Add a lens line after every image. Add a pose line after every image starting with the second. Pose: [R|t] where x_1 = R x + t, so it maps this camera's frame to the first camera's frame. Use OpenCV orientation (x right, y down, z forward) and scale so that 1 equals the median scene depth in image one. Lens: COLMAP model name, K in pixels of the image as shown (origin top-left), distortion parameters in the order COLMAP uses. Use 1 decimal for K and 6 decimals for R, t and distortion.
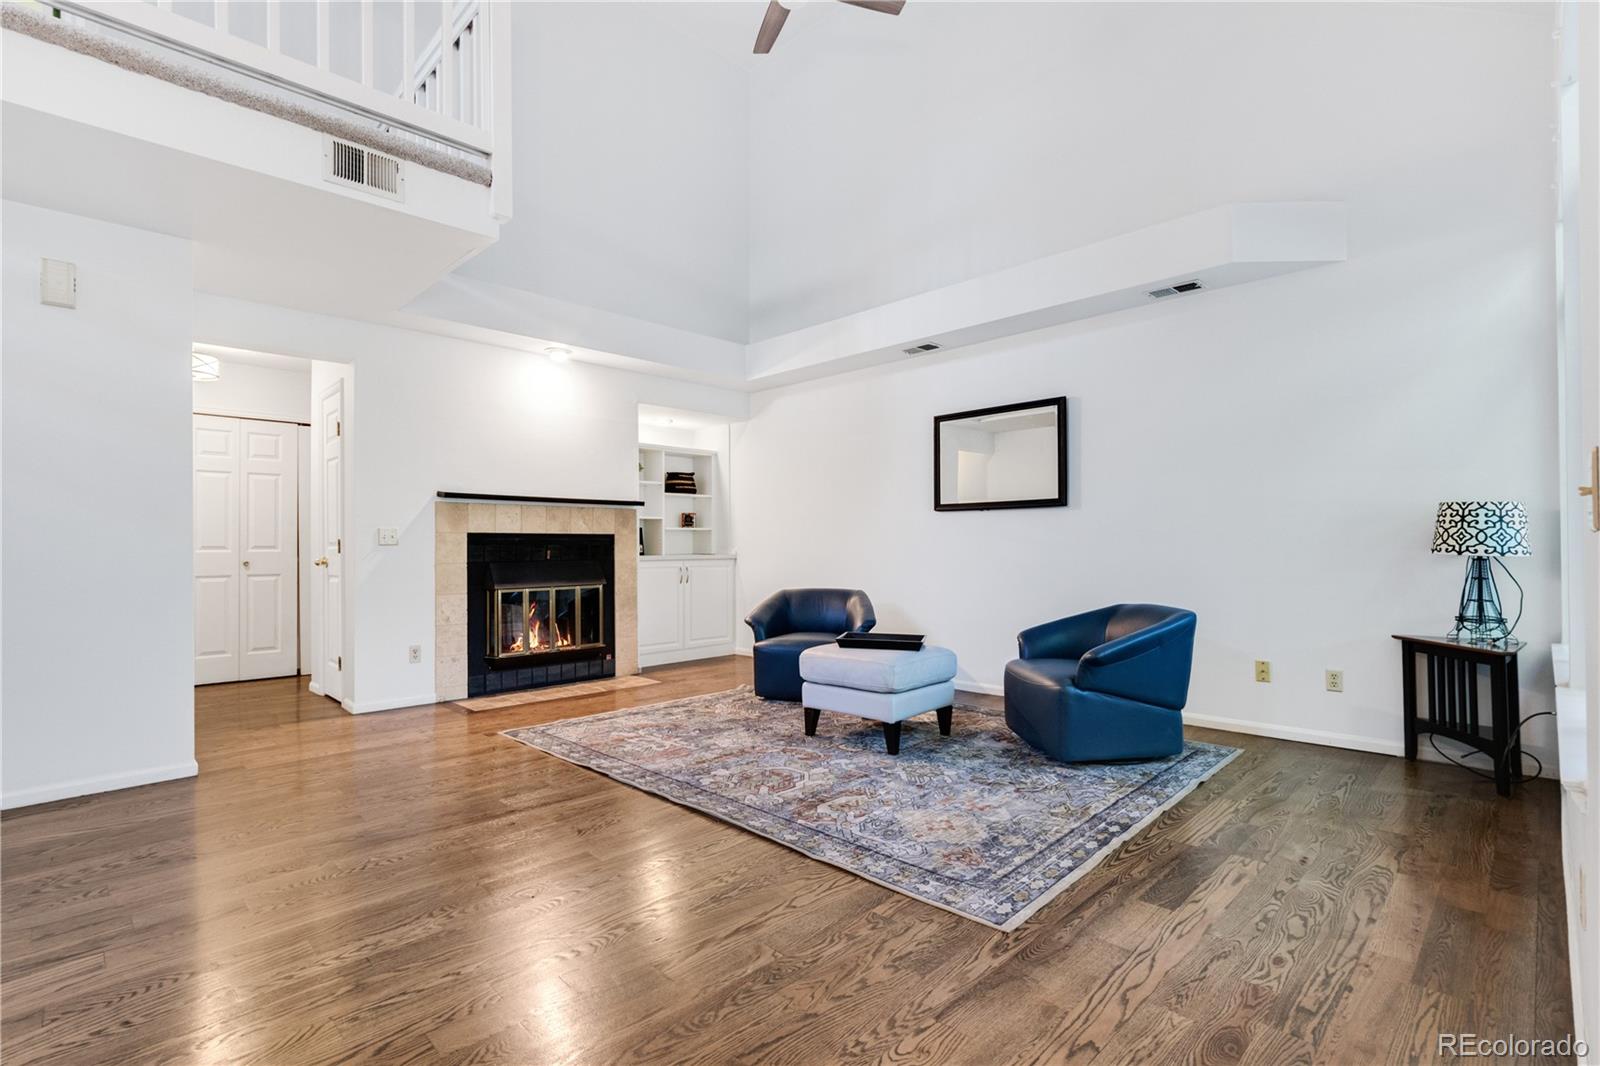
lens RADIAL K [[768.3, 0, 749.2], [0, 768.3, 533.7], [0, 0, 1]] dist [0.000907, -0.000638]
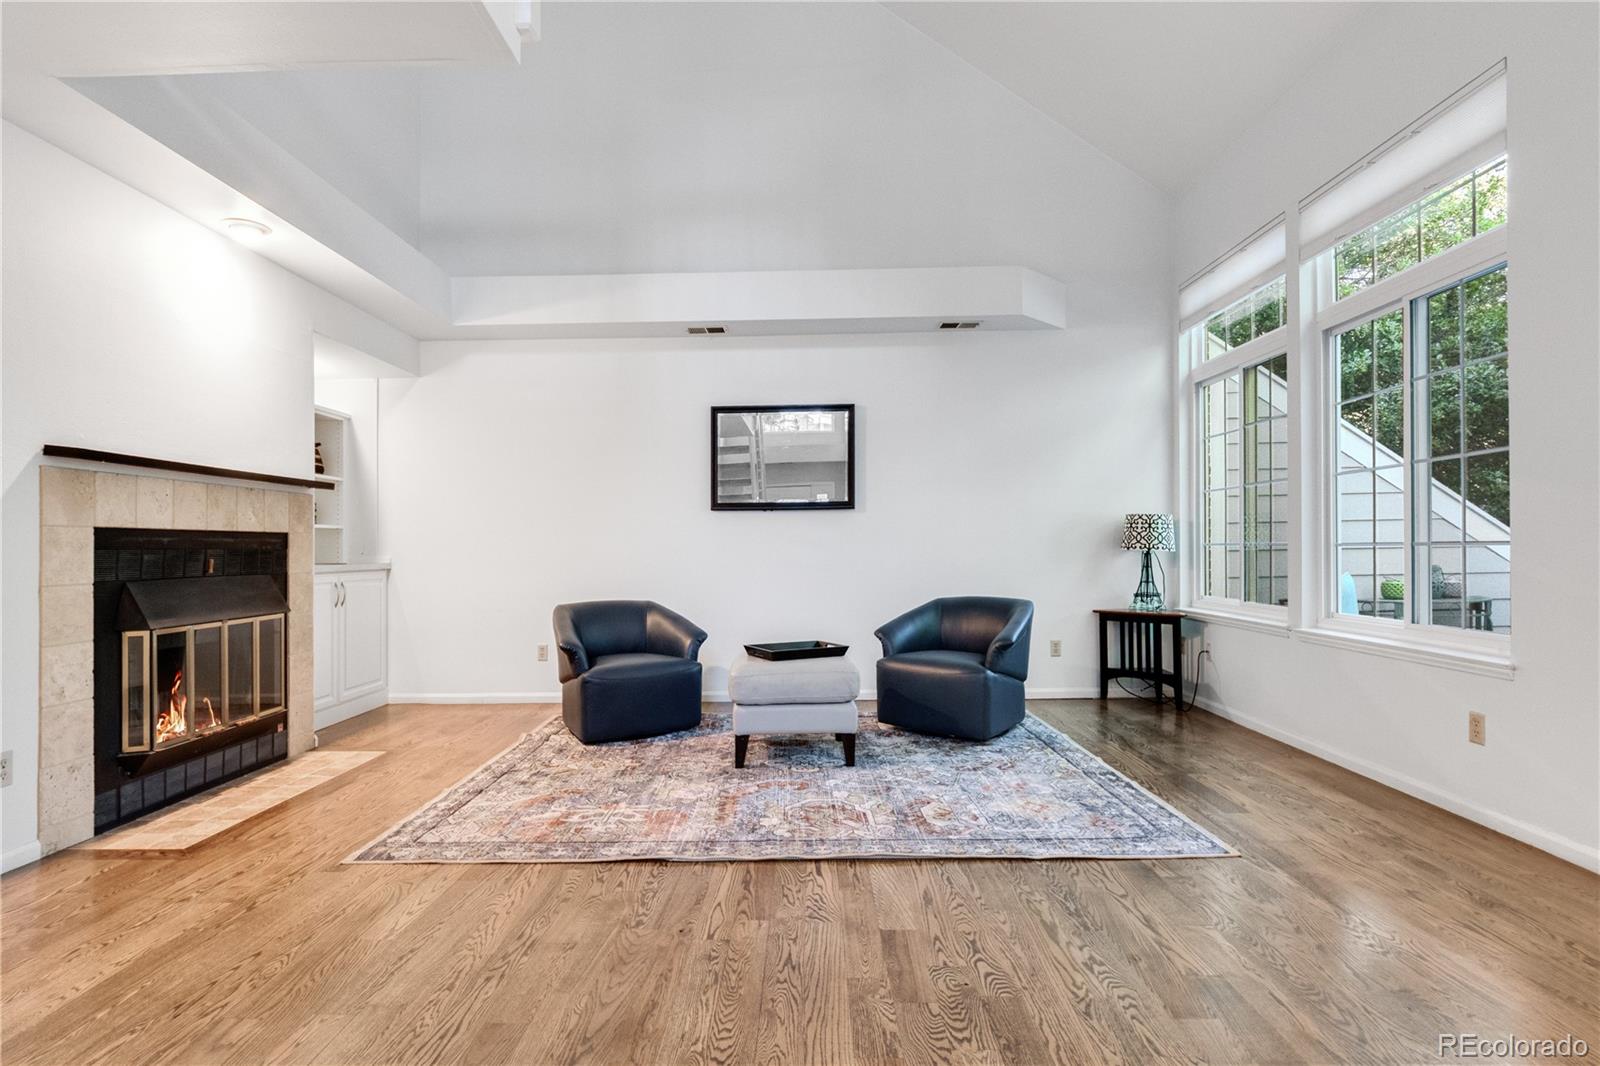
lens RADIAL K [[884.8, 0, 777.7], [0, 884.8, 532.4], [0, 0, 1]] dist [-0.002456, -0.001591]
pose [[0.683155, 0.008537, 0.730224, -0.659279], [-0.002496, 0.999953, -0.009355, 0.009782], [-0.730269, 0.004568, 0.683144, 0.314456]]
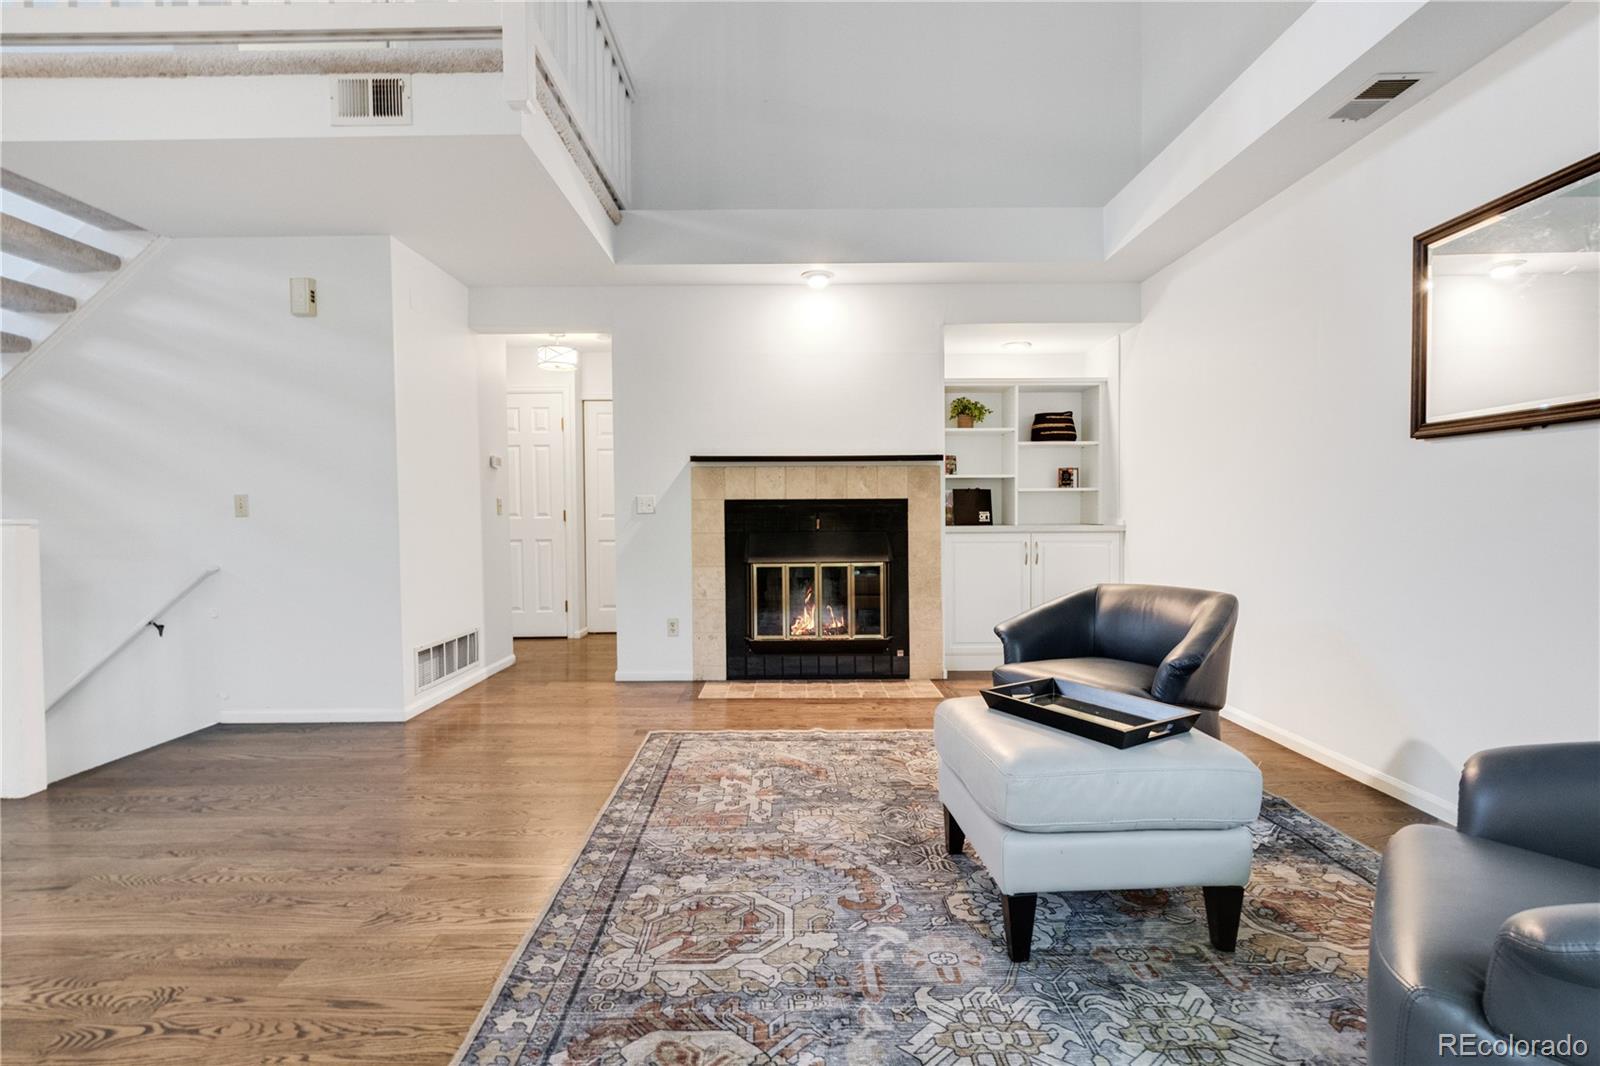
lens RADIAL K [[727.0, 0, 800.0], [0, 727.0, 533.0], [0, 0, 1]] dist [-0.002194, 0.000044]
pose [[0.730637, 0.016852, -0.682559, 0.383493], [0.014614, 0.999080, 0.040310, 0.006615], [0.682610, -0.039427, 0.729718, 0.583413]]
